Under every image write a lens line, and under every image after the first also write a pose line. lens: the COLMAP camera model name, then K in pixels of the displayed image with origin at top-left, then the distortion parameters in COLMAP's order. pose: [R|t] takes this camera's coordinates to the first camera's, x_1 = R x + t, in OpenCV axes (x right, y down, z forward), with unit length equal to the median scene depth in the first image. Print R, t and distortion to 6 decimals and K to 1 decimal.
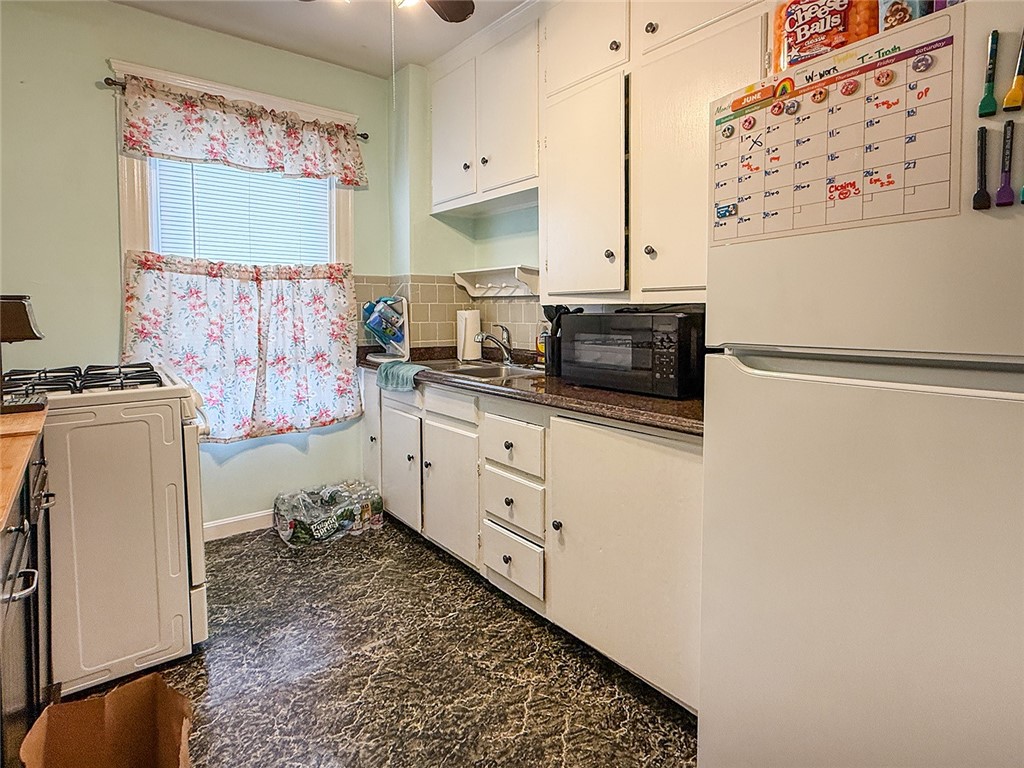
lens RADIAL K [[535.7, 0, 506.0], [0, 535.7, 325.7], [0, 0, 1]] dist [-0.001109, -0.000278]
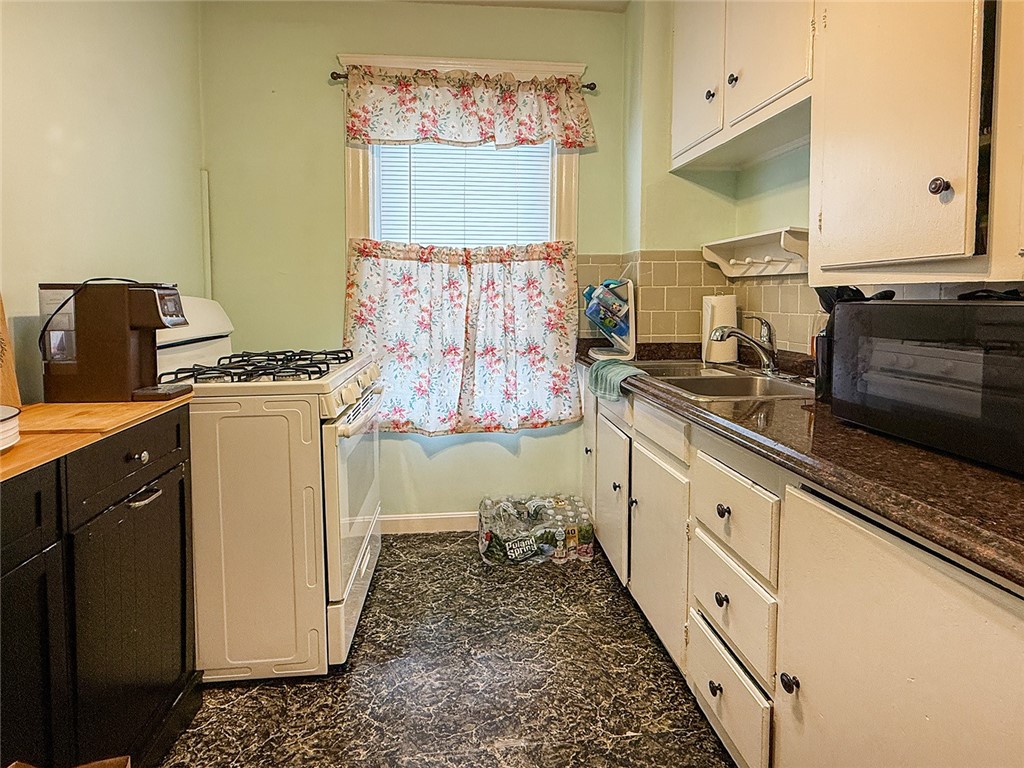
lens RADIAL K [[535.7, 0, 506.0], [0, 535.7, 325.7], [0, 0, 1]] dist [-0.001109, -0.000278]
pose [[0.846714, 0.025428, -0.531440, 0.089153], [-0.010852, 0.999475, 0.030531, -0.007577], [0.531937, -0.020084, 0.846546, 0.256514]]
